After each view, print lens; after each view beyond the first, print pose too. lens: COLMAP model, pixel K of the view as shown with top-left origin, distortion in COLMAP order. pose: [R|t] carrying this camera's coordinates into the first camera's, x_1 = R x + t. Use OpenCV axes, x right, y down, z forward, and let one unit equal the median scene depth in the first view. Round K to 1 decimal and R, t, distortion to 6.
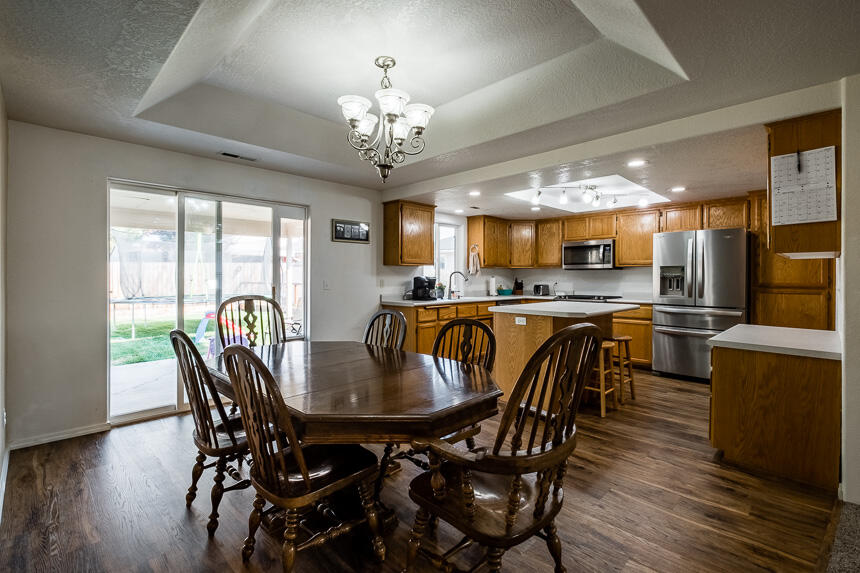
lens RADIAL K [[400.7, 0, 426.1], [0, 400.7, 278.9], [0, 0, 1]] dist [-0.002811, -0.000269]
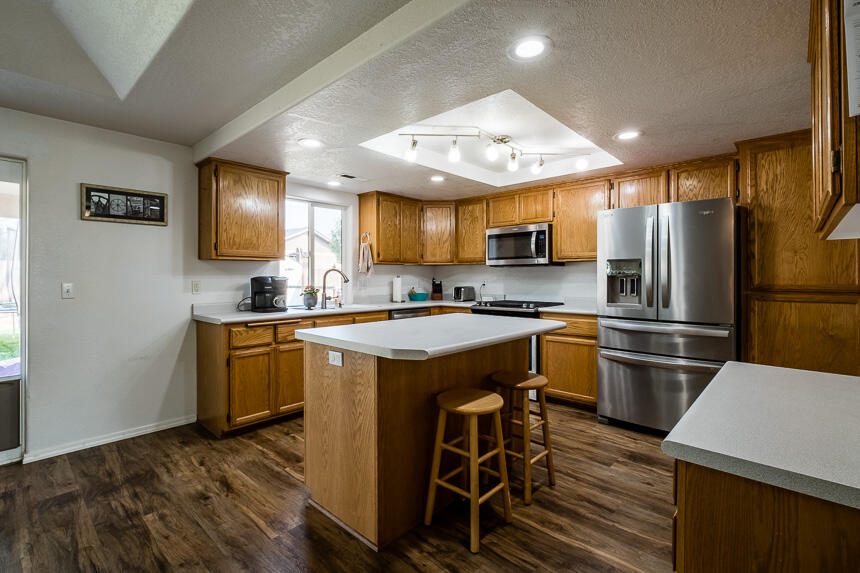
lens RADIAL K [[397.8, 0, 426.0], [0, 397.8, 275.9], [0, 0, 1]] dist [-0.003009, -0.000733]
pose [[0.999234, -0.003262, 0.038989, 0.264297], [0.003524, 0.999972, -0.006662, -0.001558], [-0.038966, 0.006795, 0.999217, 0.360318]]
